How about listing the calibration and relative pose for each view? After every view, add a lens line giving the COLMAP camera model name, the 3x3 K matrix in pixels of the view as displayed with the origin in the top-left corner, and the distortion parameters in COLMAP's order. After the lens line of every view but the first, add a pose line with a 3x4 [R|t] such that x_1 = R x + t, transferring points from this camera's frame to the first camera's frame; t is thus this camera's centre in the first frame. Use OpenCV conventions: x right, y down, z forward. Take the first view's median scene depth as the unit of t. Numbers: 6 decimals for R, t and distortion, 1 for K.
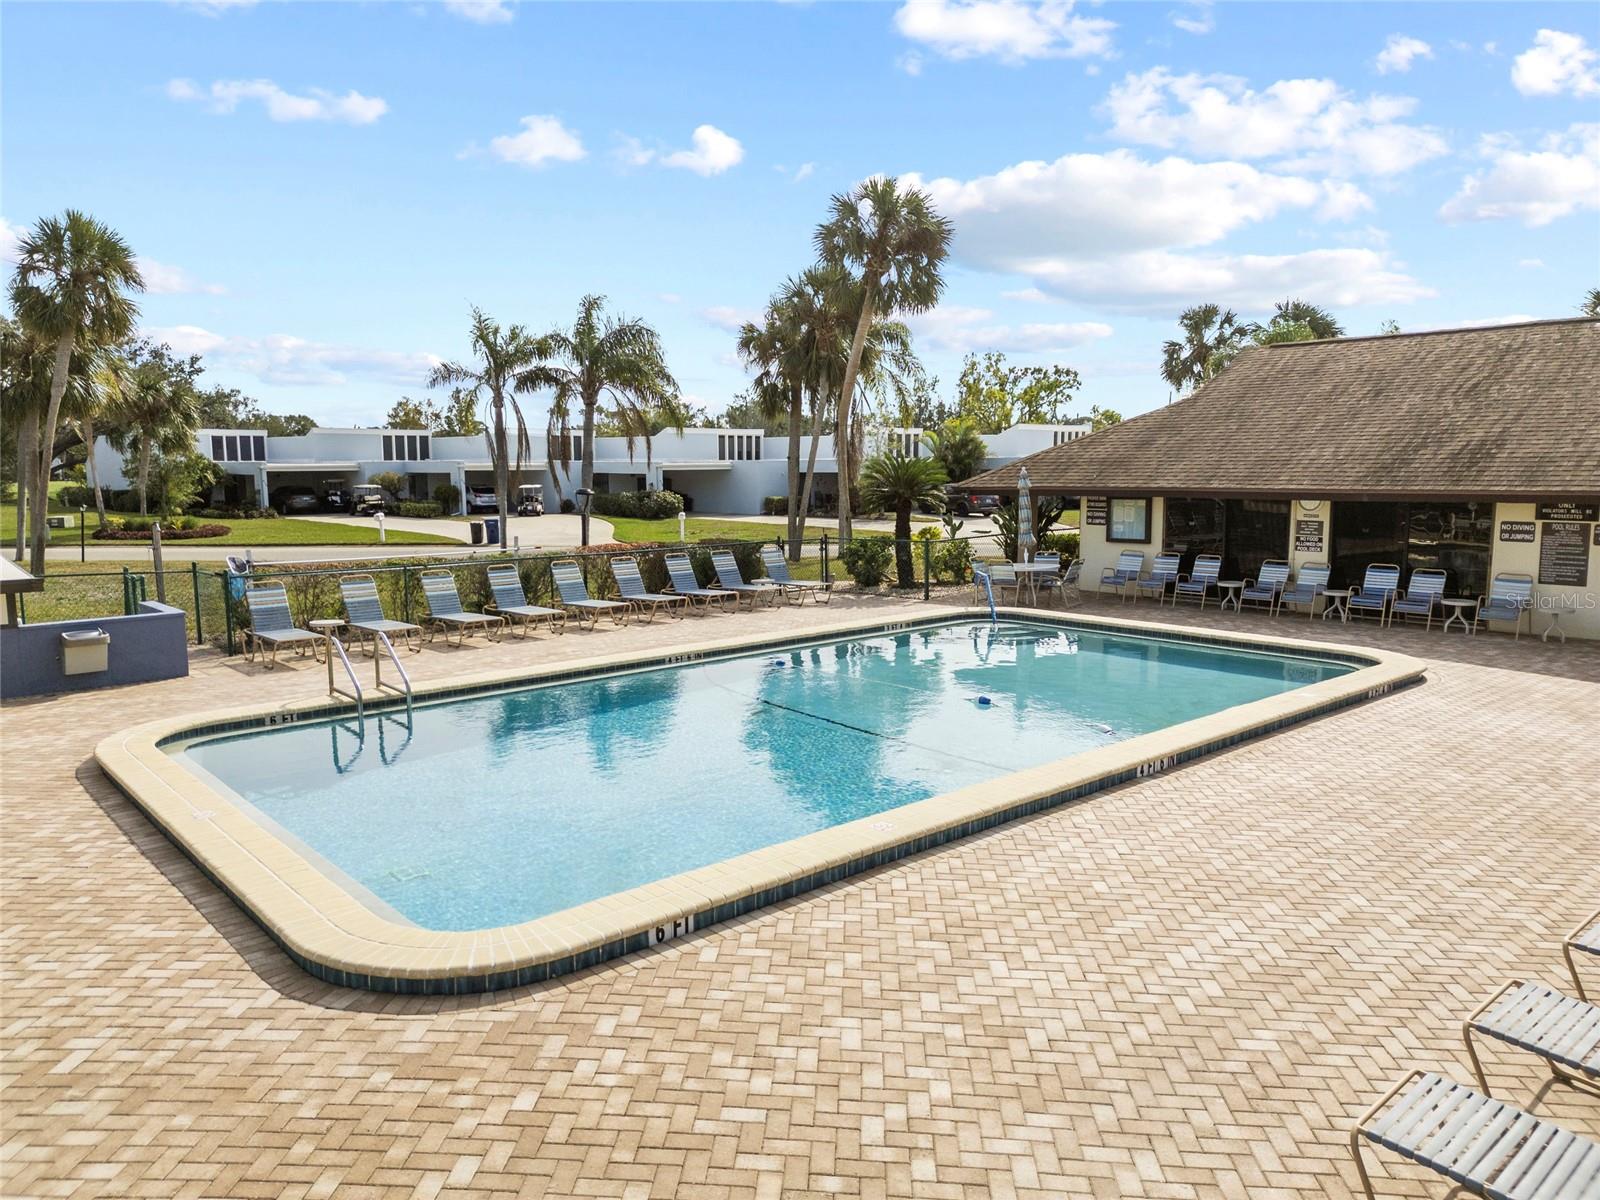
lens RADIAL K [[1099.4, 0, 800.0], [0, 1099.4, 600.0], [0, 0, 1]] dist [0.008114, 0.000972]
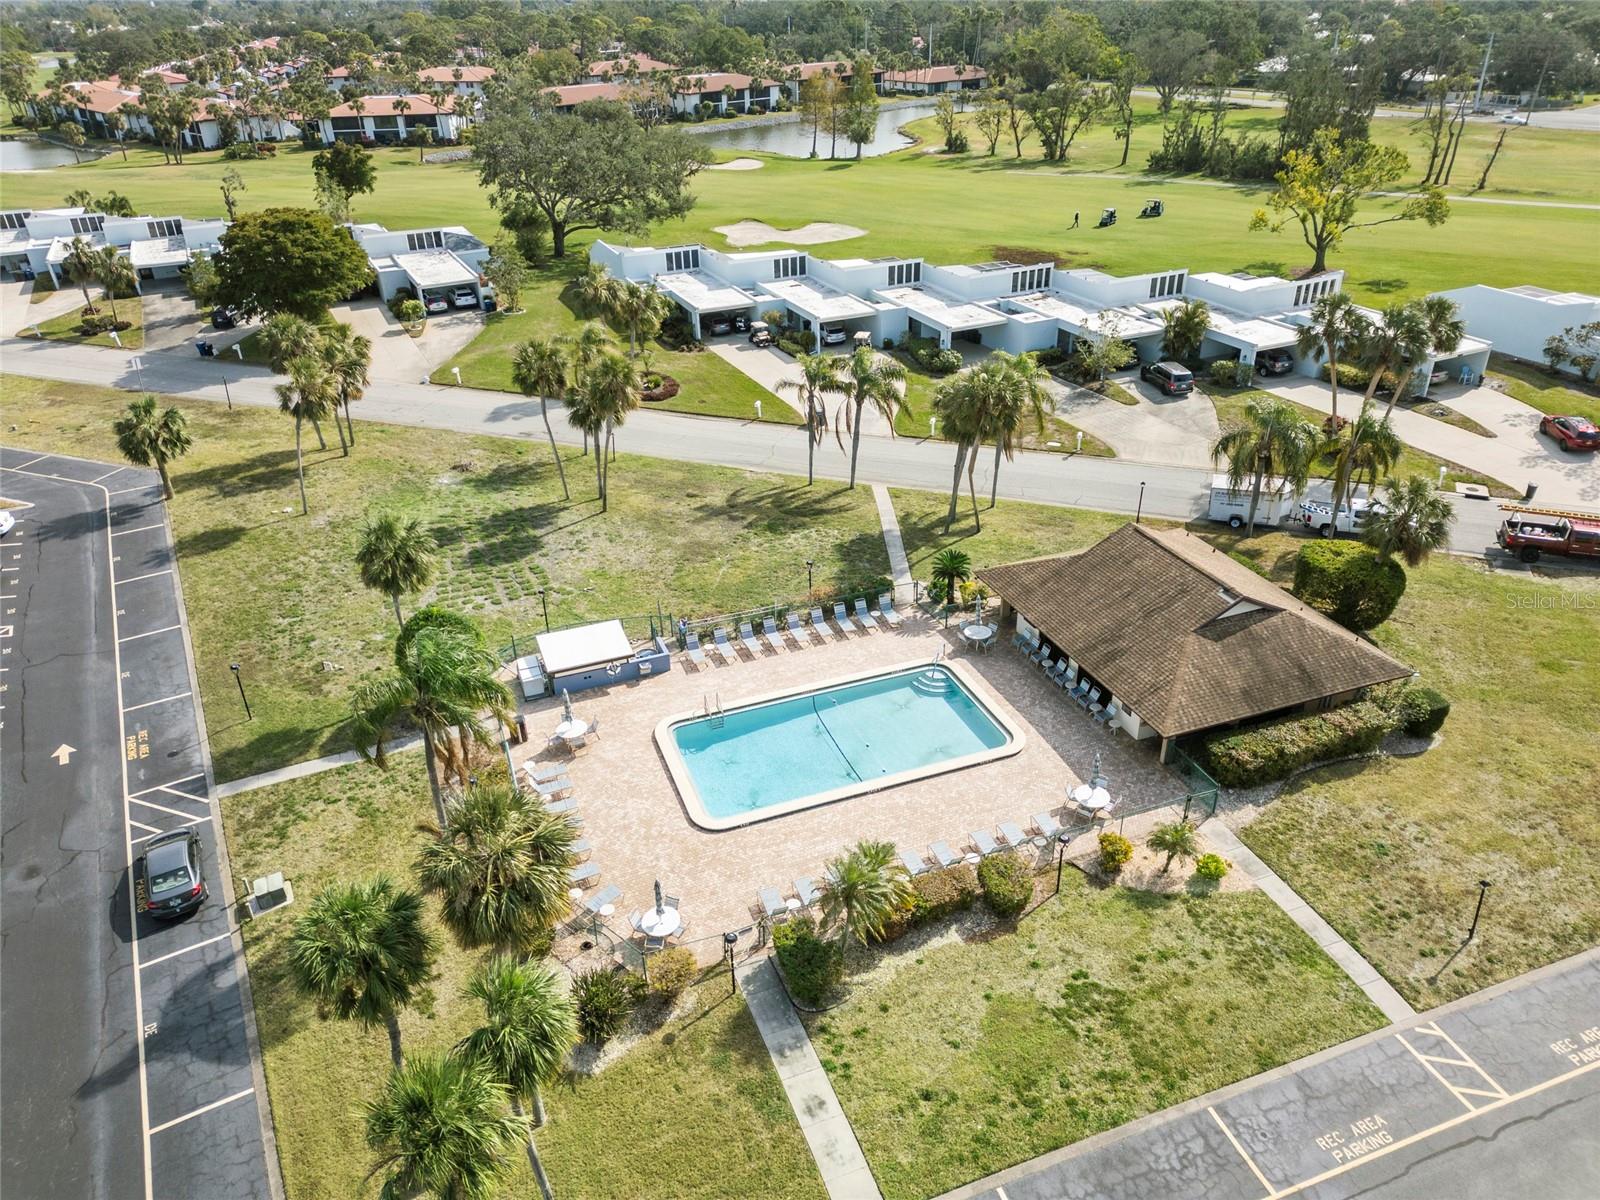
lens RADIAL K [[1099.4, 0, 800.0], [0, 1099.4, 600.0], [0, 0, 1]] dist [0.008114, 0.000972]
pose [[0.929659, 0.170697, -0.326491, 0.214116], [-0.026947, 0.915321, 0.401822, -0.367026], [0.367434, -0.364760, 0.855536, -0.403084]]
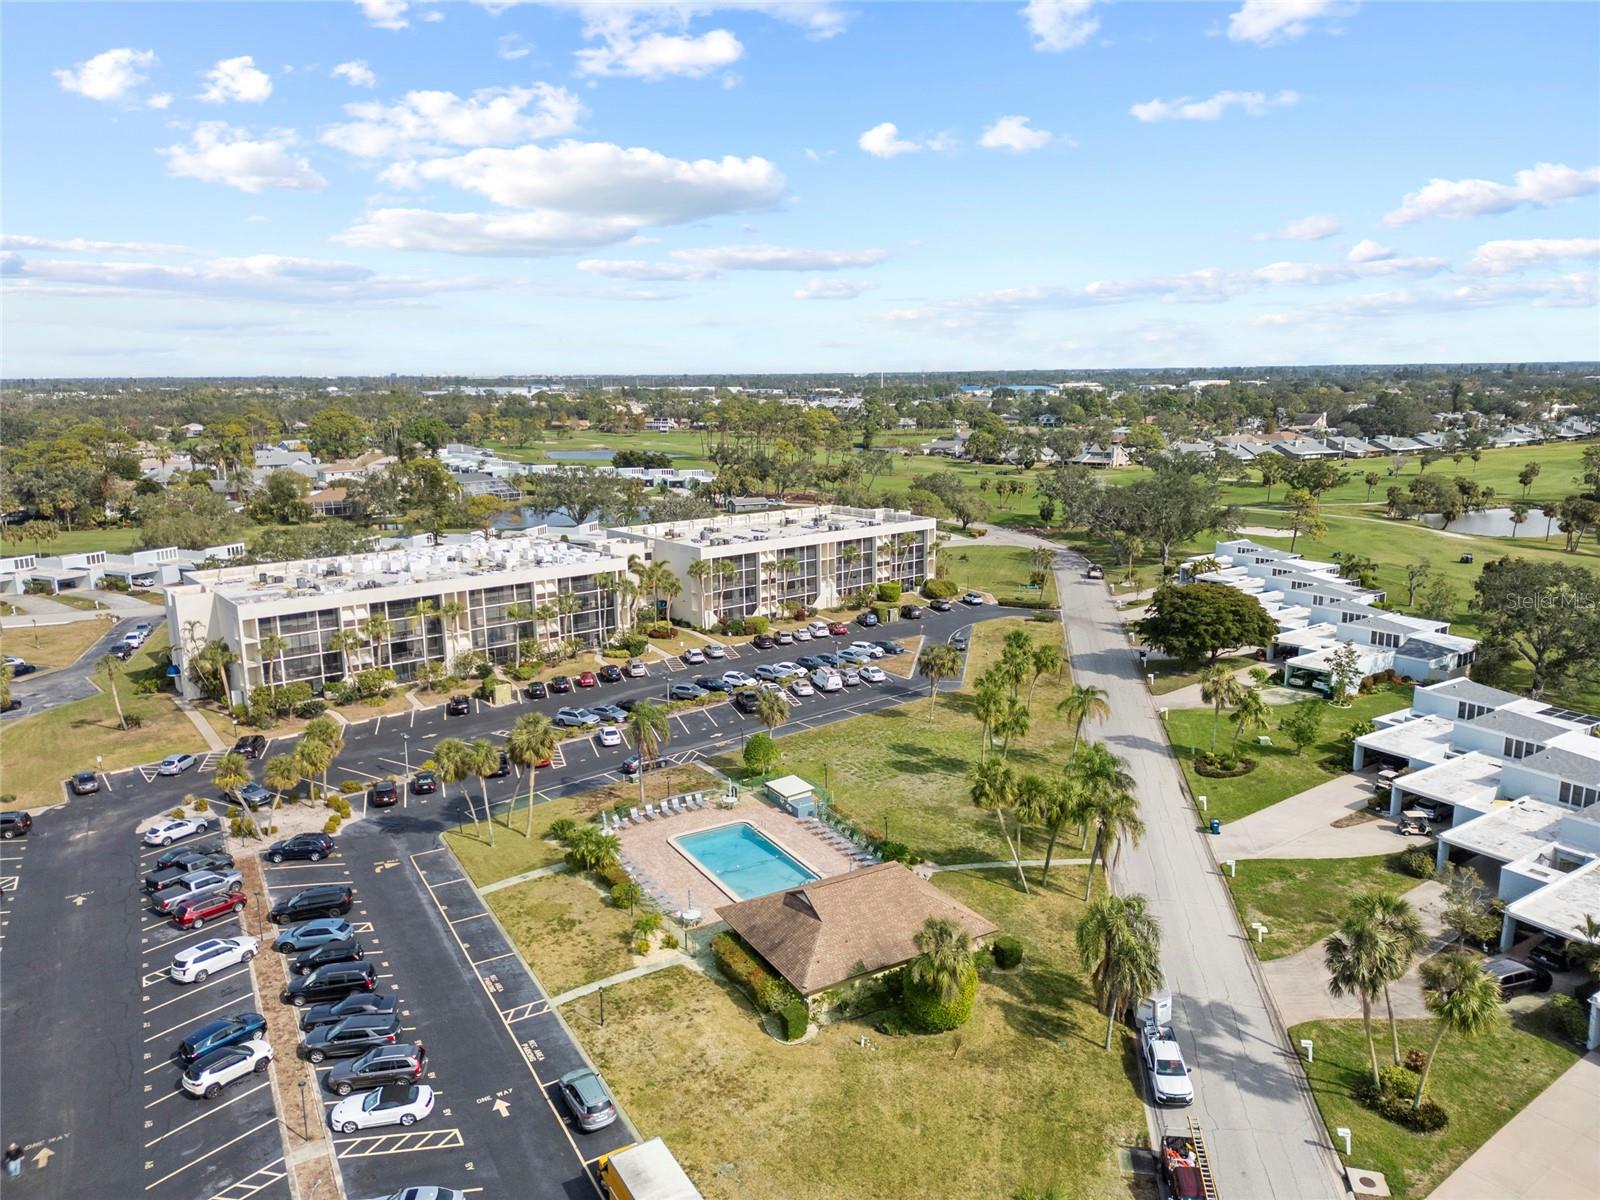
lens RADIAL K [[1099.4, 0, 800.0], [0, 1099.4, 600.0], [0, 0, 1]] dist [0.008114, 0.000972]
pose [[-0.200495, 0.208480, -0.957256, 1.242249], [-0.102181, 0.967317, 0.232072, -0.628168], [0.974352, 0.144342, -0.172639, 0.453446]]
